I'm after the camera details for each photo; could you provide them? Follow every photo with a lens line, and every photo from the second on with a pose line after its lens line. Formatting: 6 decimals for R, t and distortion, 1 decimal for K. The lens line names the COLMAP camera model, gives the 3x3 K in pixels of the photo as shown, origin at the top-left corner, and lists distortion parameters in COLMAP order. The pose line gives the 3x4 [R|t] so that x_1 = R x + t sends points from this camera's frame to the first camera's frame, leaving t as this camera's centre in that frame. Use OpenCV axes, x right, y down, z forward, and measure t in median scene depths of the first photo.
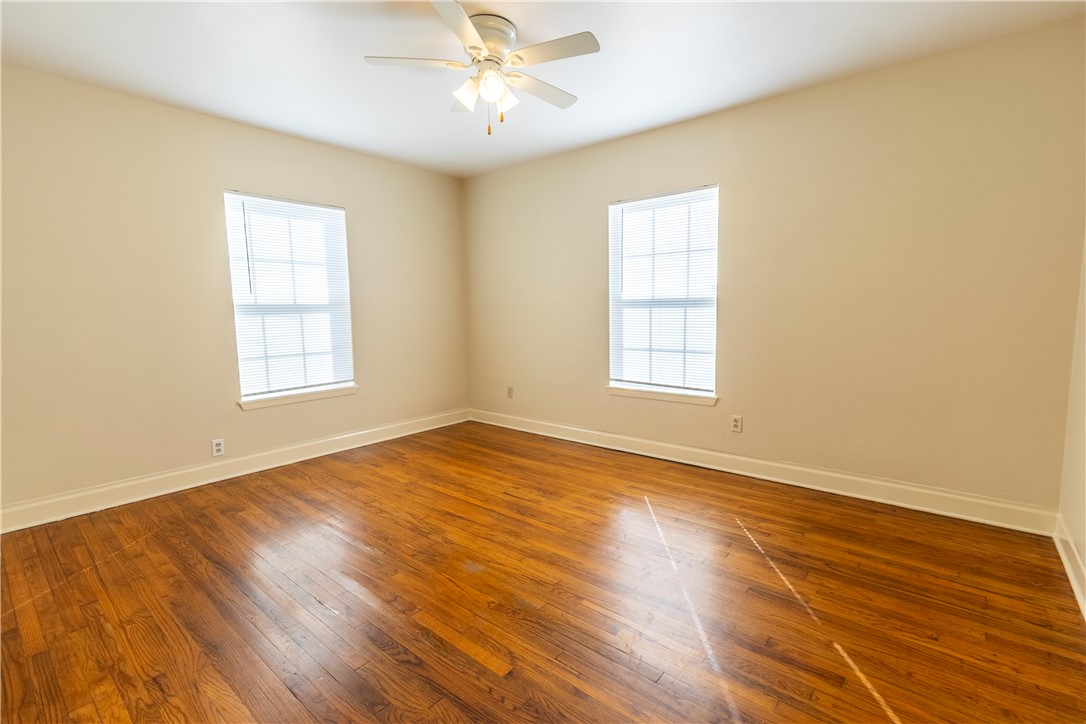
lens RADIAL K [[489.8, 0, 538.0], [0, 489.8, 363.7], [0, 0, 1]] dist [0.001009, 0.000018]
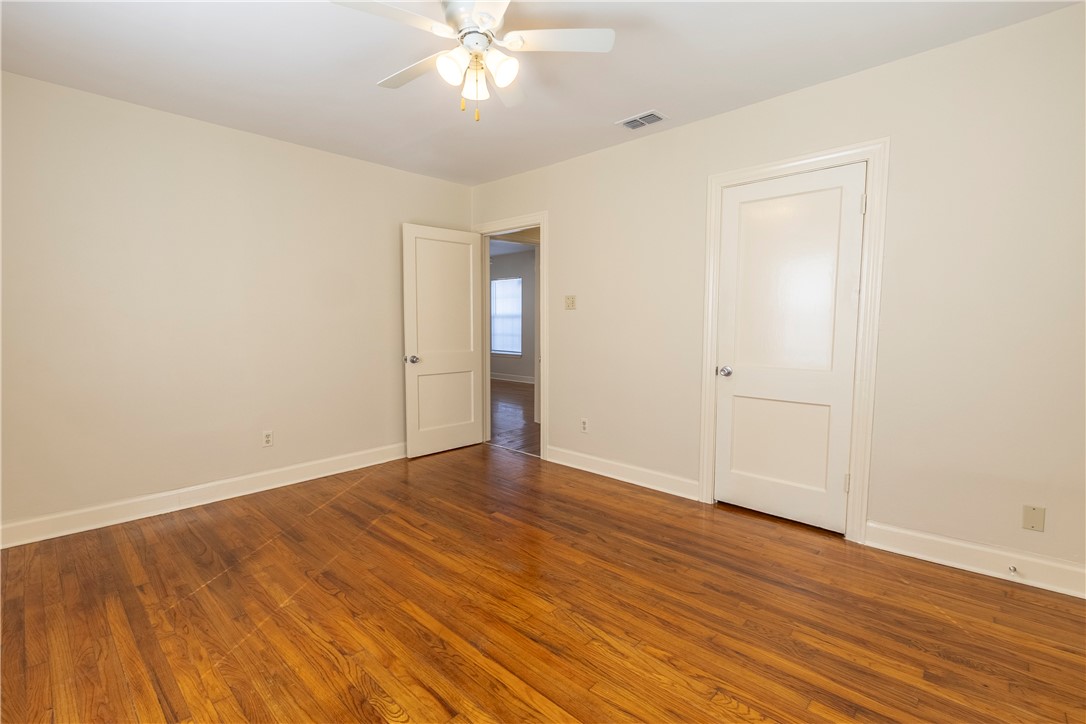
lens RADIAL K [[489.8, 0, 538.0], [0, 489.8, 363.7], [0, 0, 1]] dist [0.001009, 0.000018]
pose [[-0.997999, 0.010799, 0.062300, -0.231949], [0.022879, 0.980220, 0.196586, -0.201984], [-0.058944, 0.197618, -0.978505, 1.765982]]
